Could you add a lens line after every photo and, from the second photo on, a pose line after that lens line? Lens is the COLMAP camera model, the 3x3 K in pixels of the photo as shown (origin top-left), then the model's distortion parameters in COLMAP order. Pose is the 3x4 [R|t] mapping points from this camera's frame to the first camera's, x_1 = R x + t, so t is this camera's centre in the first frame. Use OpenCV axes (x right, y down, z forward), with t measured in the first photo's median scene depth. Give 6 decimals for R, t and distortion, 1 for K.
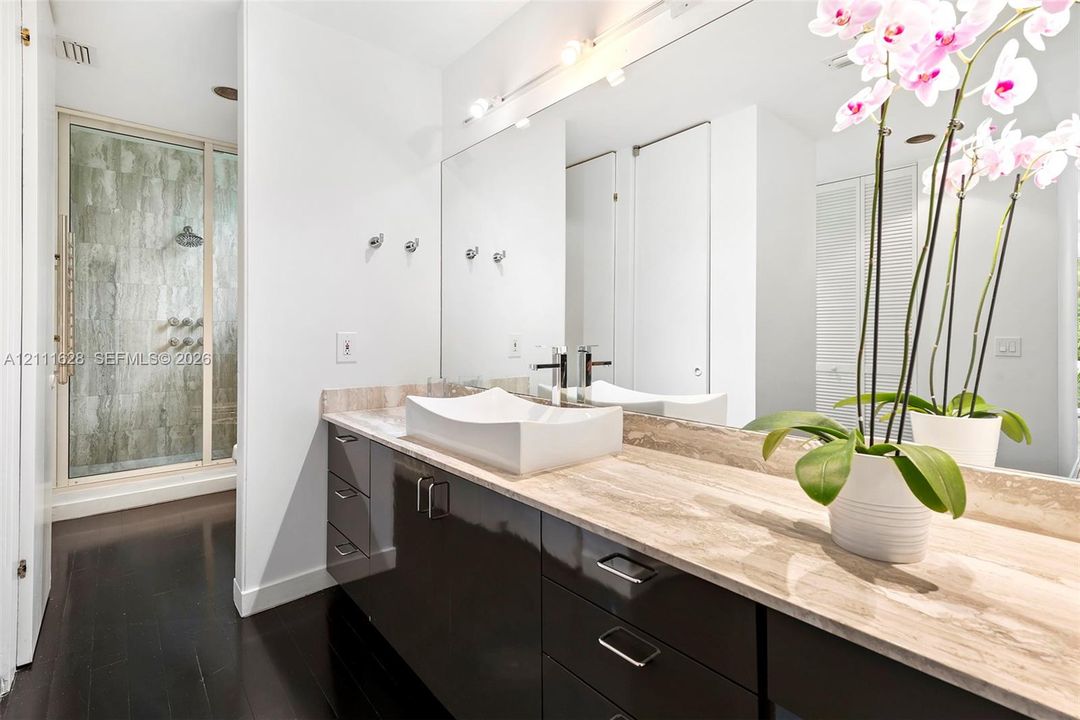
lens RADIAL K [[504.6, 0, 542.9], [0, 504.6, 324.5], [0, 0, 1]] dist [0.036126, -0.000457]
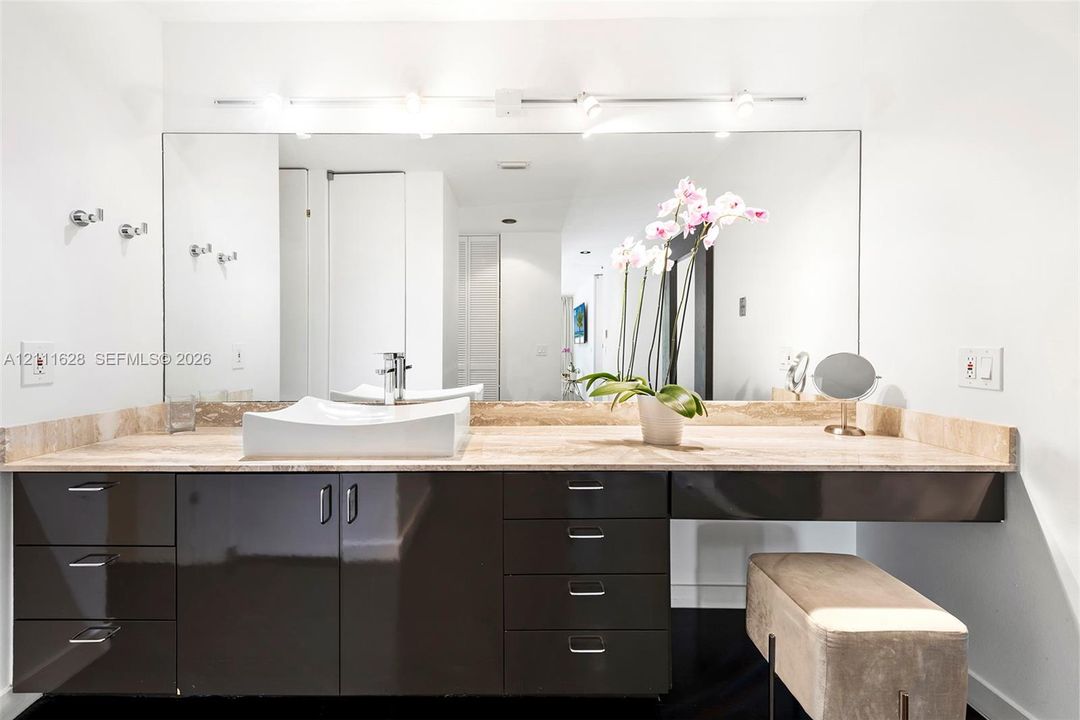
lens RADIAL K [[426.3, 0, 538.0], [0, 426.3, 340.0], [0, 0, 1]] dist [0.025991, -0.000126]
pose [[0.662075, 0.000982, 0.749437, -0.371336], [-0.008082, 0.999950, 0.005829, 0.004305], [-0.749394, -0.009917, 0.662050, 0.085649]]
